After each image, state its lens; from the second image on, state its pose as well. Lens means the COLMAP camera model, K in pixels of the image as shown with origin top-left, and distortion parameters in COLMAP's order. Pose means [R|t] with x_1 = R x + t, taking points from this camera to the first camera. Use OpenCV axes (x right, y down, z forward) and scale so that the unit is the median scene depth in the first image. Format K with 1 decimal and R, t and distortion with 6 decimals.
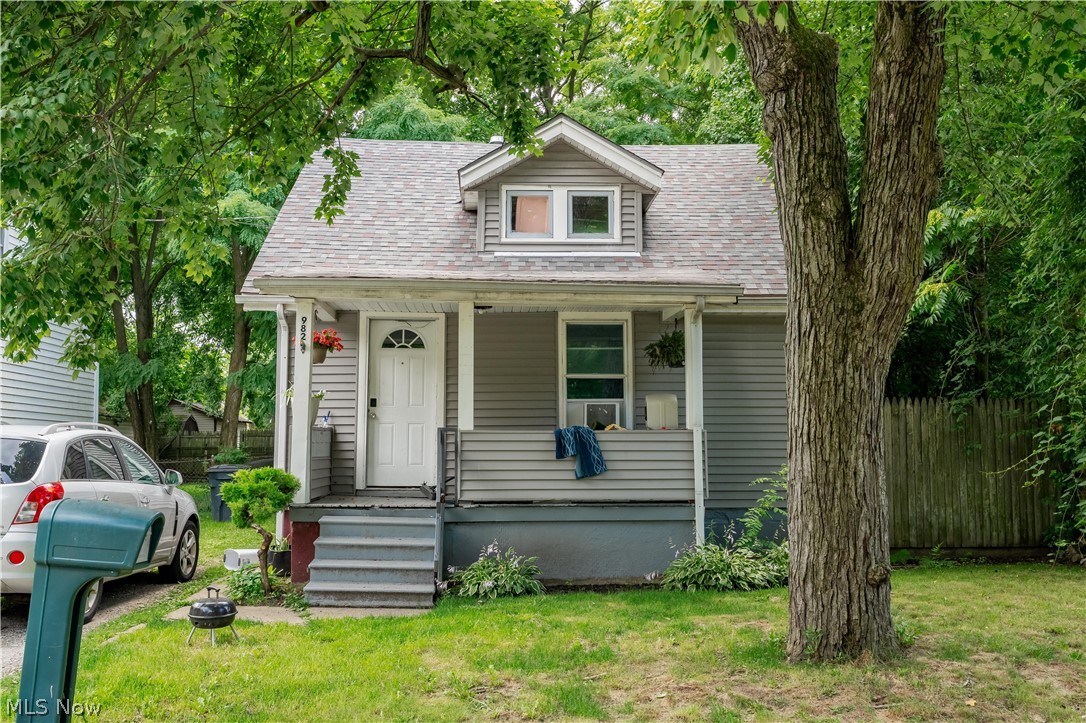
lens RADIAL K [[1078.3, 0, 538.8], [0, 1078.3, 365.4], [0, 0, 1]] dist [0.011204, 0.000000]
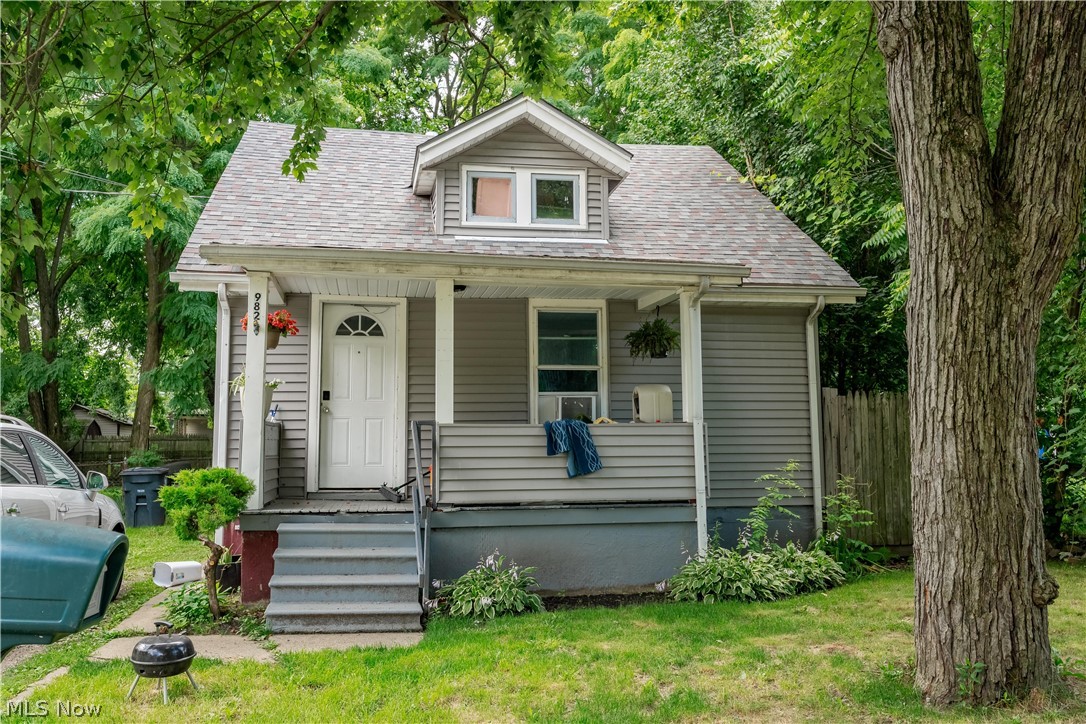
lens RADIAL K [[956.1, 0, 539.9], [0, 956.1, 364.7], [0, 0, 1]] dist [0.004576, 0.005485]
pose [[0.991585, 0.005485, 0.129341, -0.092396], [-0.003642, 0.999889, -0.014477, 0.022722], [-0.129406, 0.013884, 0.991495, 0.211336]]
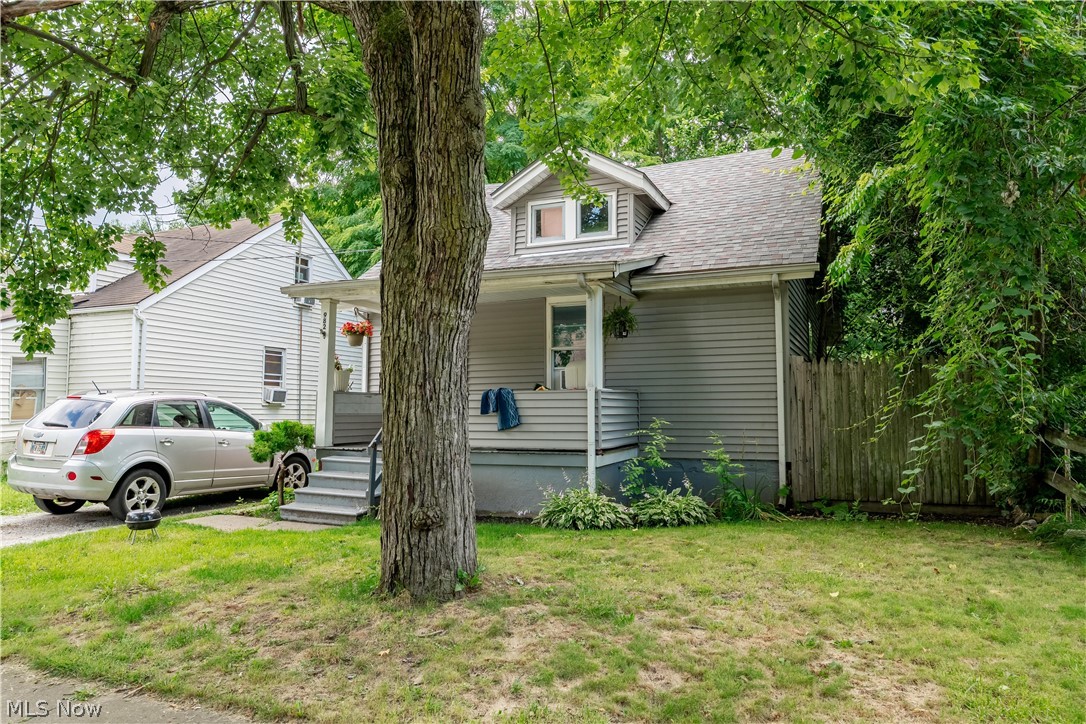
lens RADIAL K [[756.4, 0, 538.3], [0, 756.4, 364.2], [0, 0, 1]] dist [0.002677, -0.000190]
pose [[0.897435, -0.029712, -0.440145, 0.458097], [0.034573, 0.999398, 0.003030, 0.028330], [0.439790, -0.017936, 0.897922, 0.244777]]
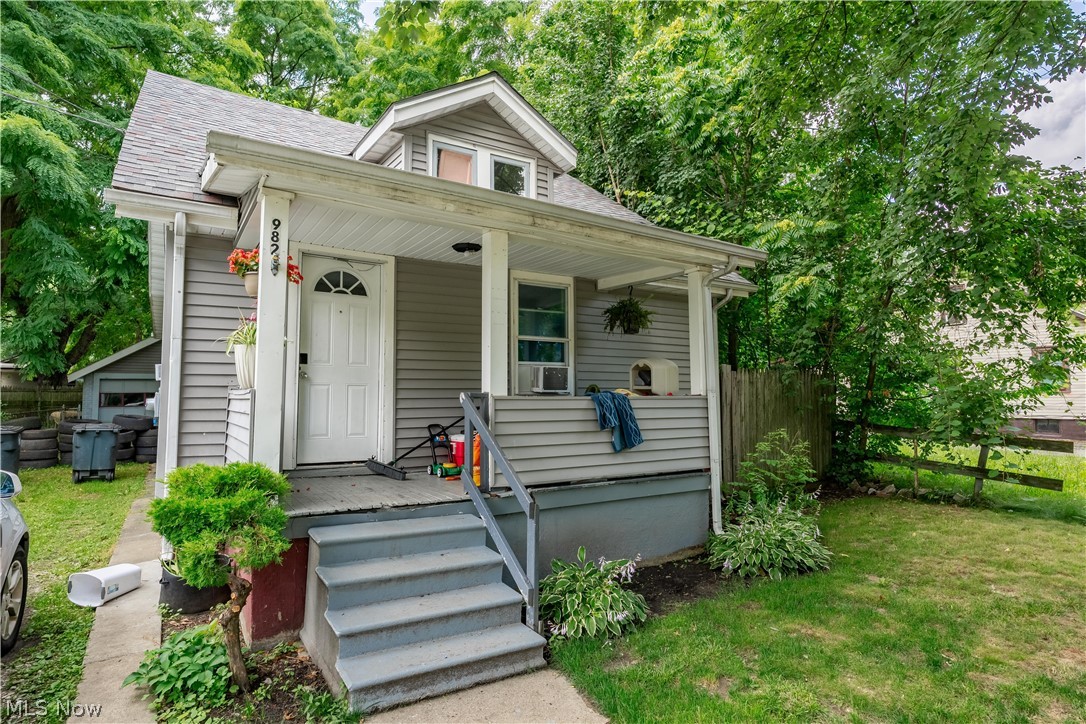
lens RADIAL K [[601.2, 0, 542.7], [0, 601.2, 363.8], [0, 0, 1]] dist [-0.006076, 0.002136]
pose [[0.864507, 0.027071, 0.501891, -0.258349], [-0.037540, 0.999237, 0.010766, 0.031119], [-0.501217, -0.028148, 0.864864, 0.612691]]
